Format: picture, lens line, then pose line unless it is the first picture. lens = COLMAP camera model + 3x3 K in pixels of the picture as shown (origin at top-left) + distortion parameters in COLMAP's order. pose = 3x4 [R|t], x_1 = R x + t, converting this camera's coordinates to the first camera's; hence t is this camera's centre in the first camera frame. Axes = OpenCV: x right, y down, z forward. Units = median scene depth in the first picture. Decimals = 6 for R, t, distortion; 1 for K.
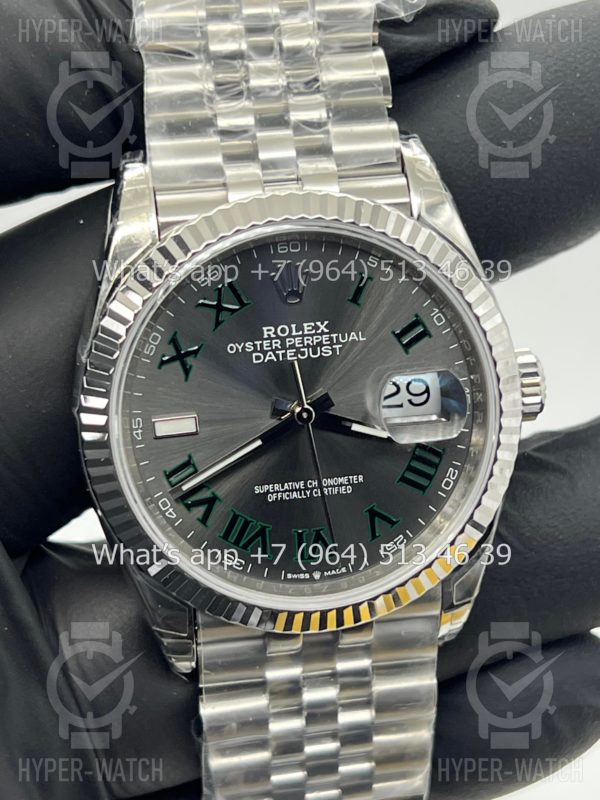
lens RADIAL K [[1803.5, 0, 298.8], [0, 1803.5, 395.5], [0, 0, 1]] dist [0.240298, 0.000000]
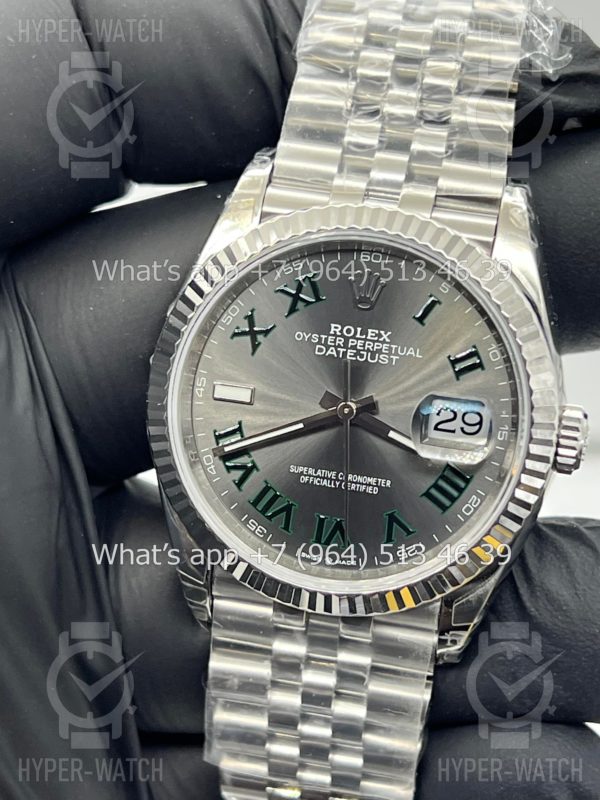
lens RADIAL K [[1803.5, 0, 301.2], [0, 1803.5, 397.6], [0, 0, 1]] dist [0.240298, 0.000000]
pose [[0.936411, 0.233523, -0.261917, 0.254650], [-0.249042, 0.968110, -0.027221, 0.038857], [0.247208, 0.090718, 0.964706, -0.047576]]
